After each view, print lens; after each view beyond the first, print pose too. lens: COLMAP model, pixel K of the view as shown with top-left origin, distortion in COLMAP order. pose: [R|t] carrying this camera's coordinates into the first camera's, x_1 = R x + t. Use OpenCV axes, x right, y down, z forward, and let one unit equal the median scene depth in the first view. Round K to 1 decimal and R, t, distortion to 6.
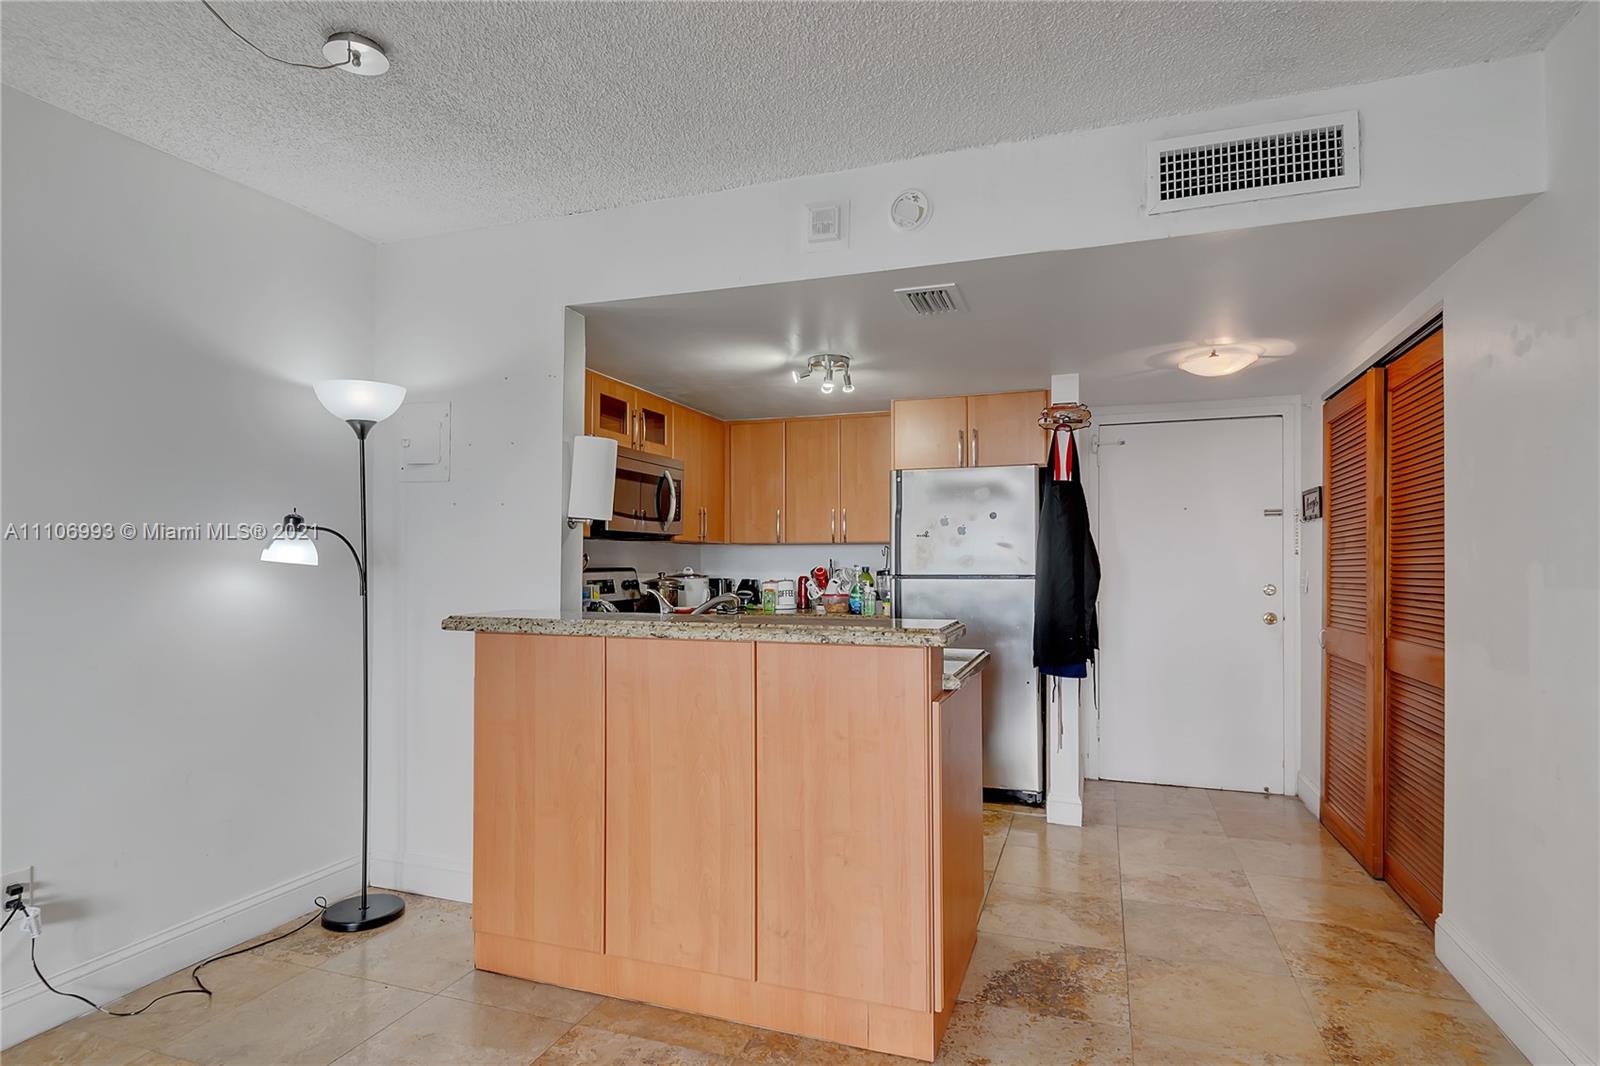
lens RADIAL K [[854.3, 0, 799.1], [0, 854.3, 538.3], [0, 0, 1]] dist [-0.000653, -0.002708]
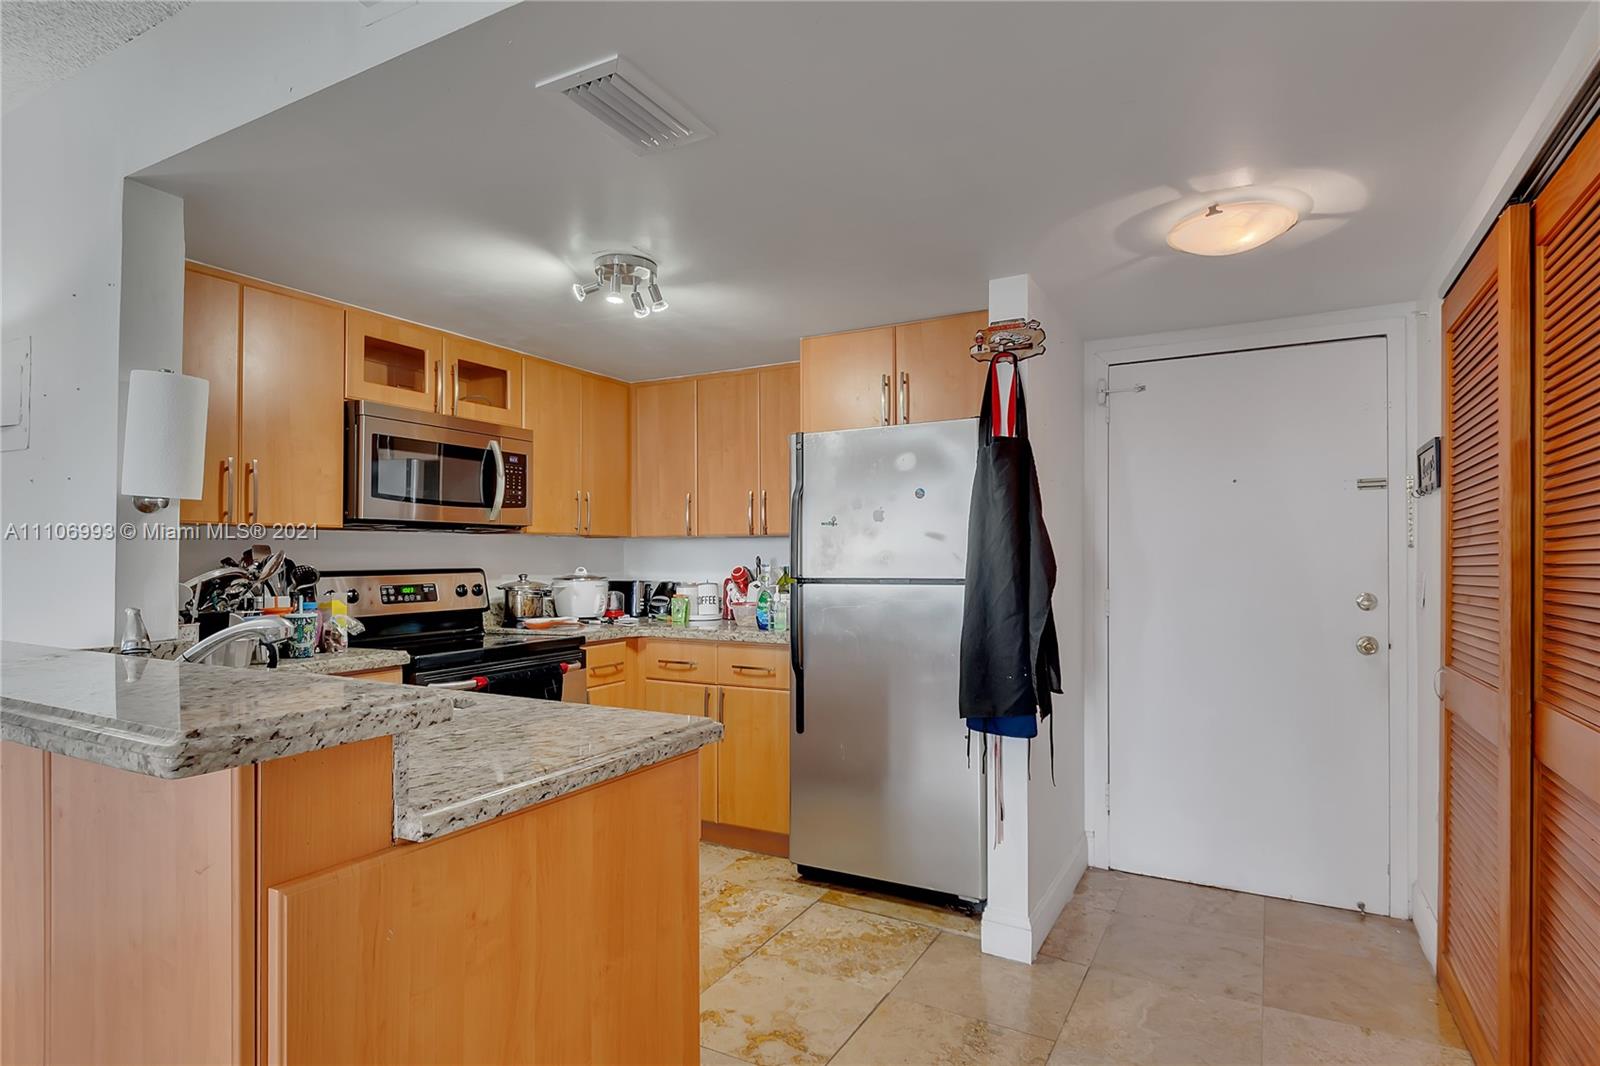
lens RADIAL K [[854.3, 0, 799.1], [0, 854.3, 538.3], [0, 0, 1]] dist [-0.000653, -0.002708]
pose [[0.986570, -0.006131, -0.163225, 0.252581], [0.006871, 0.999969, 0.003971, 0.006708], [0.163196, -0.005039, 0.986581, 0.312002]]
